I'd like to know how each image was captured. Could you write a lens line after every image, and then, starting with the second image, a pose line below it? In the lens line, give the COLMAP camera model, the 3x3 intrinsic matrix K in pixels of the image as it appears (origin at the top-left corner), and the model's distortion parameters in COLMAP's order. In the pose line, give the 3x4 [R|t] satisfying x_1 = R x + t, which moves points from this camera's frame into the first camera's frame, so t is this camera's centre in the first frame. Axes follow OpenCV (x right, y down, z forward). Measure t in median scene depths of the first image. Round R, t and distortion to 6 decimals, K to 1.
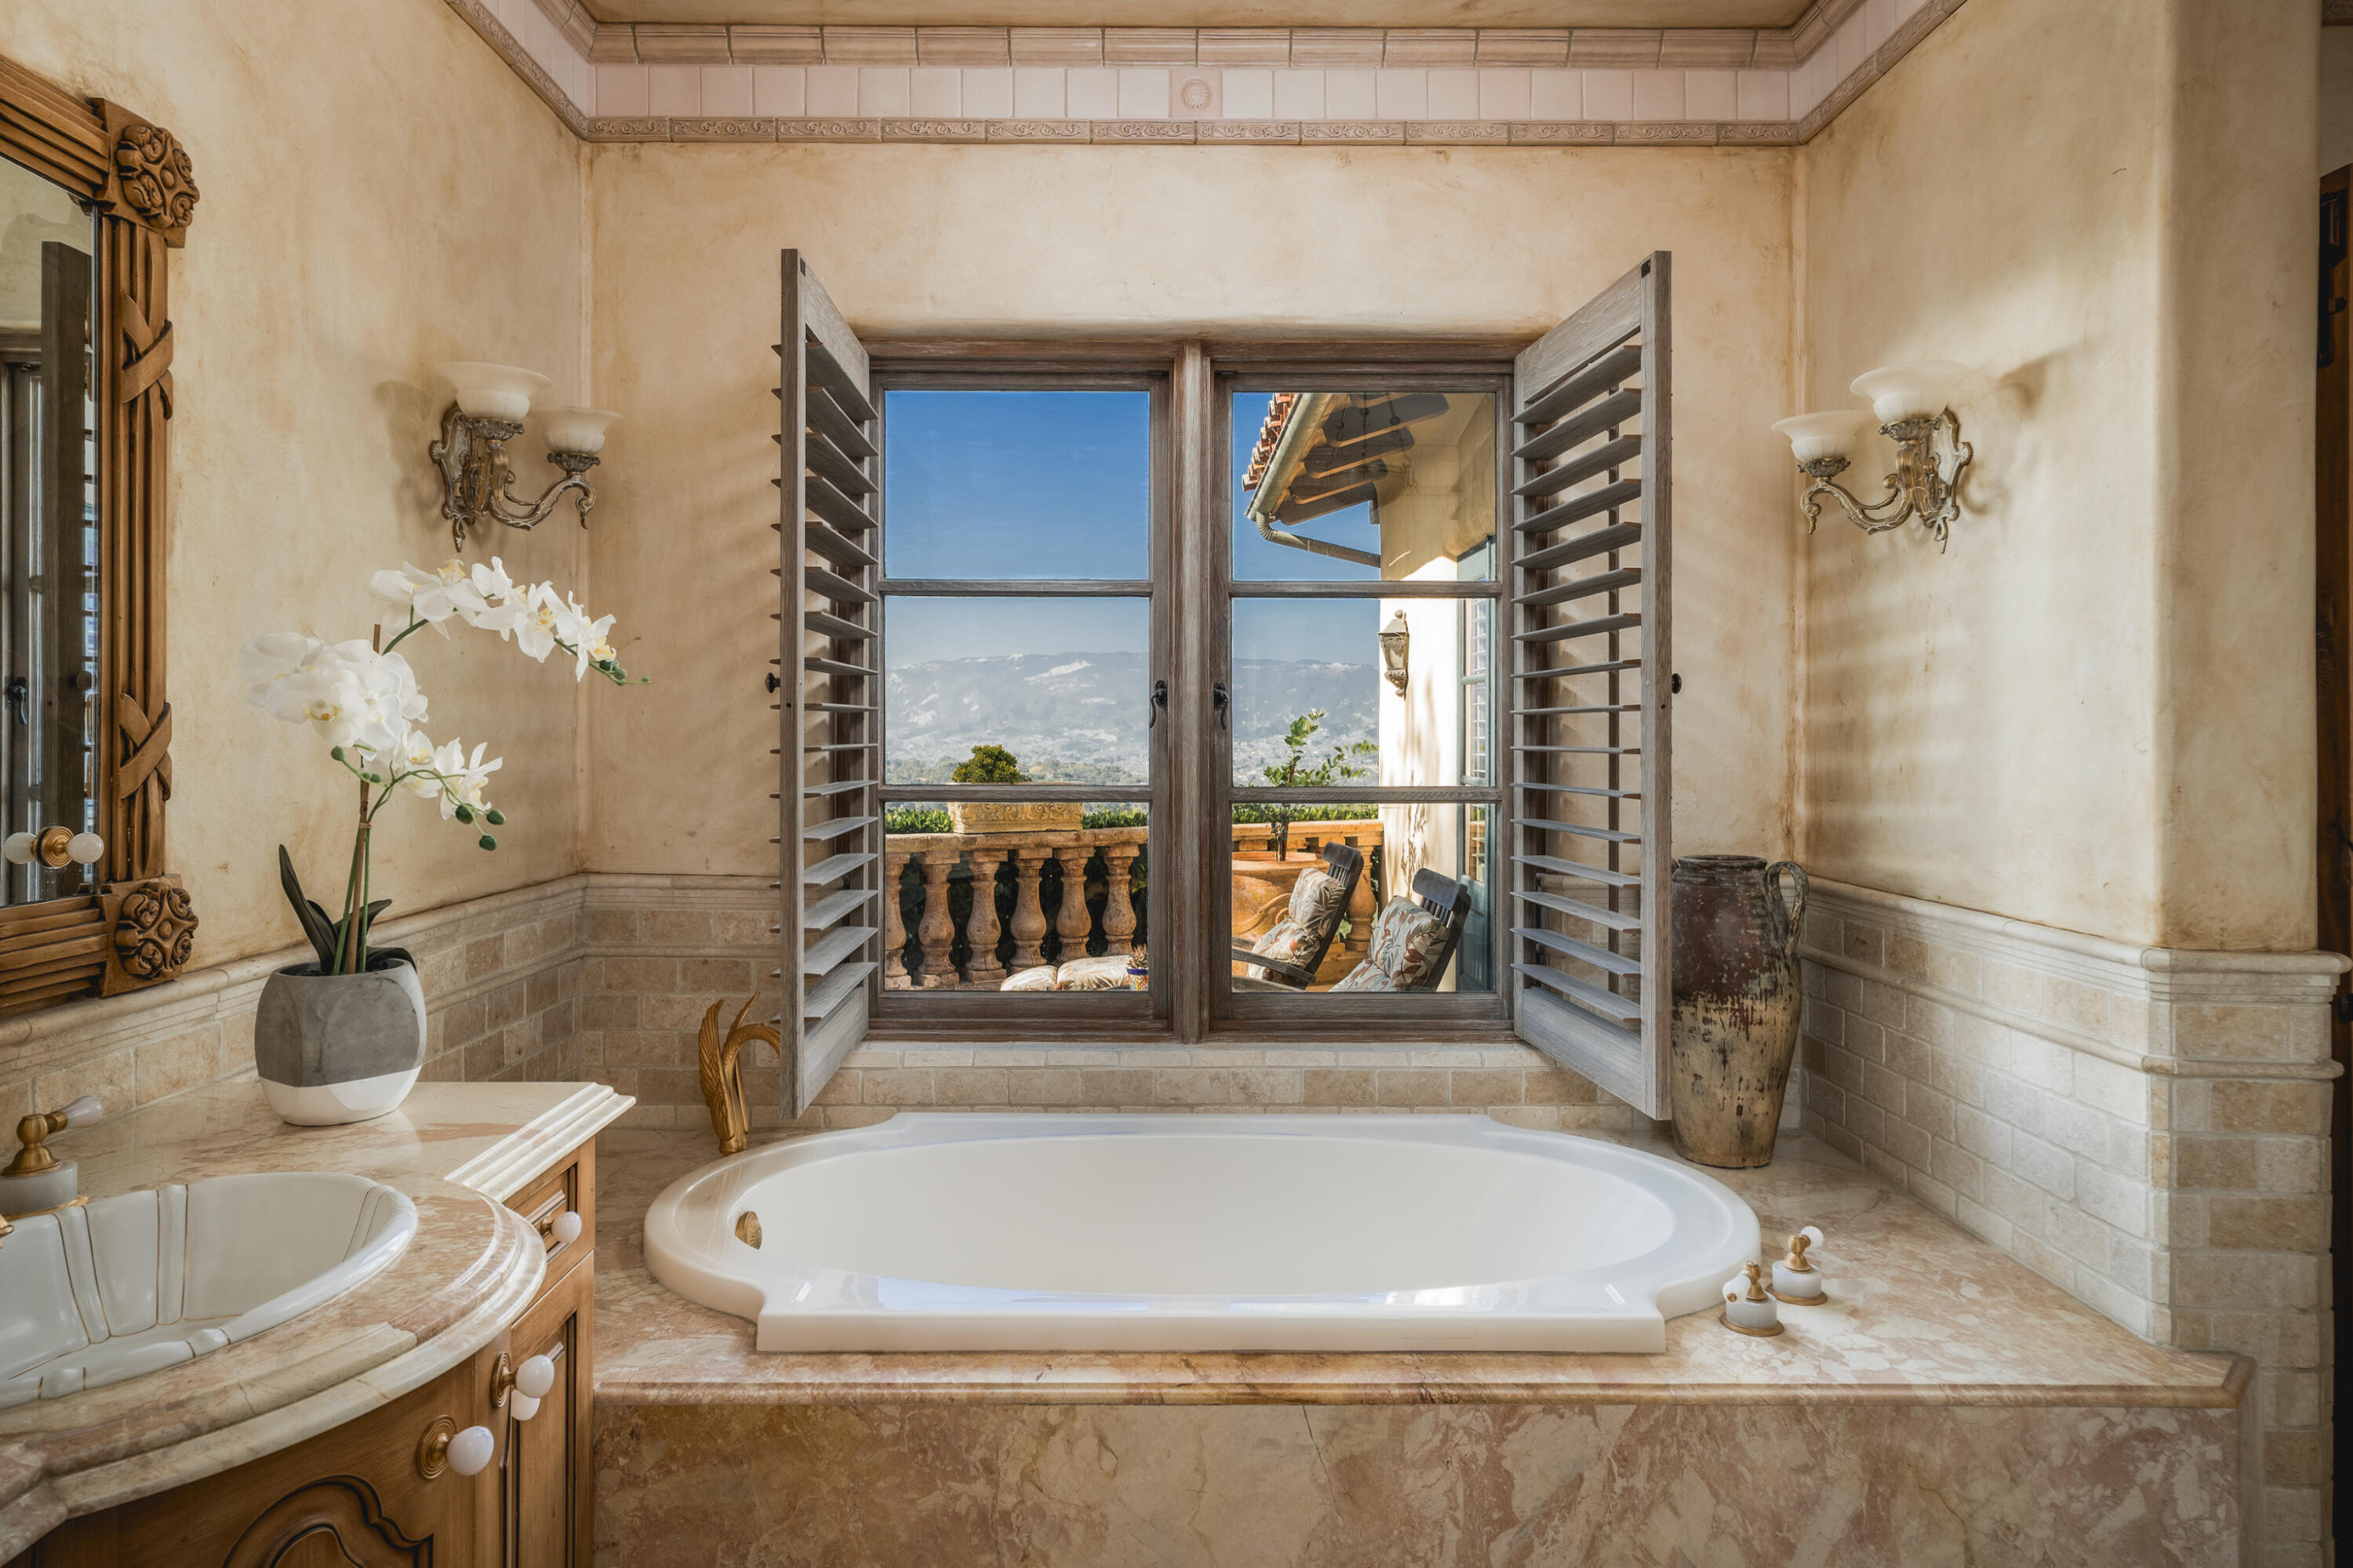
lens RADIAL K [[1385.2, 0, 1170.9], [0, 1385.2, 740.7], [0, 0, 1]] dist [-0.005908, 0.013508]
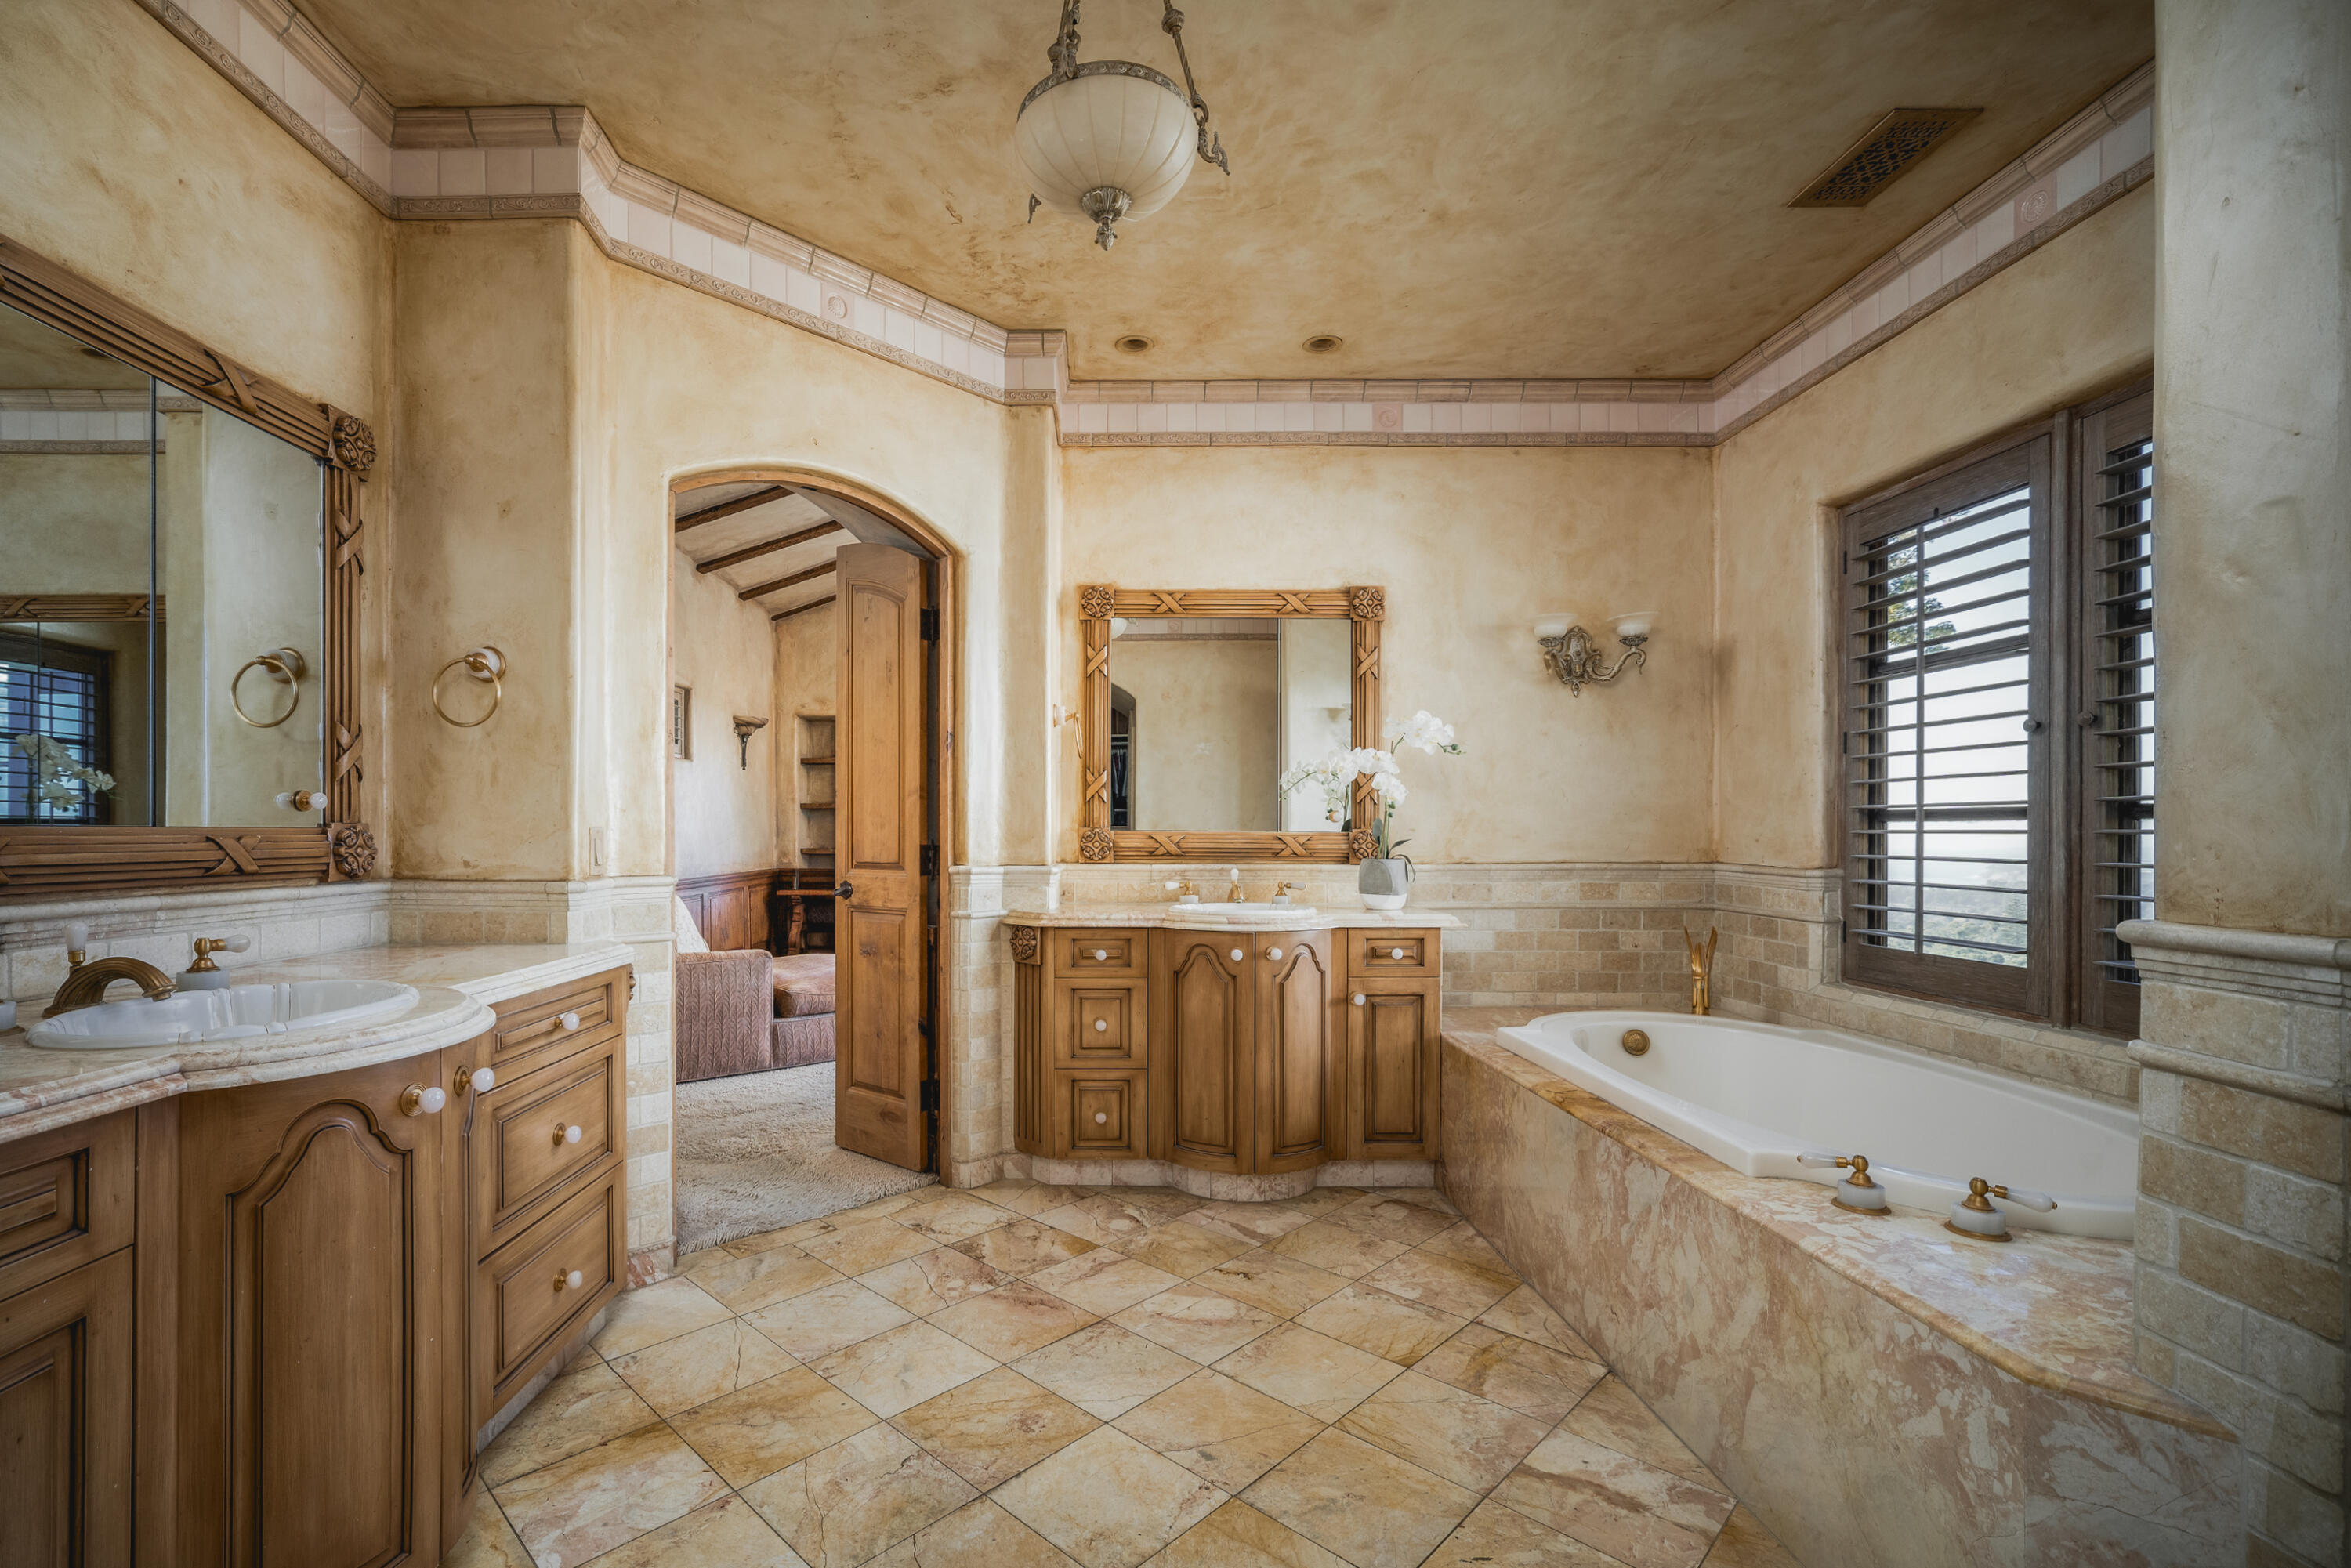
lens RADIAL K [[1123.6, 0, 1166.9], [0, 1123.6, 842.6], [0, 0, 1]] dist [0.001652, 0.000819]
pose [[0.038491, -0.000903, -0.999259, 1.406700], [-0.000103, 1.000000, -0.000908, 0.103320], [0.999259, 0.000137, 0.038491, 0.357264]]
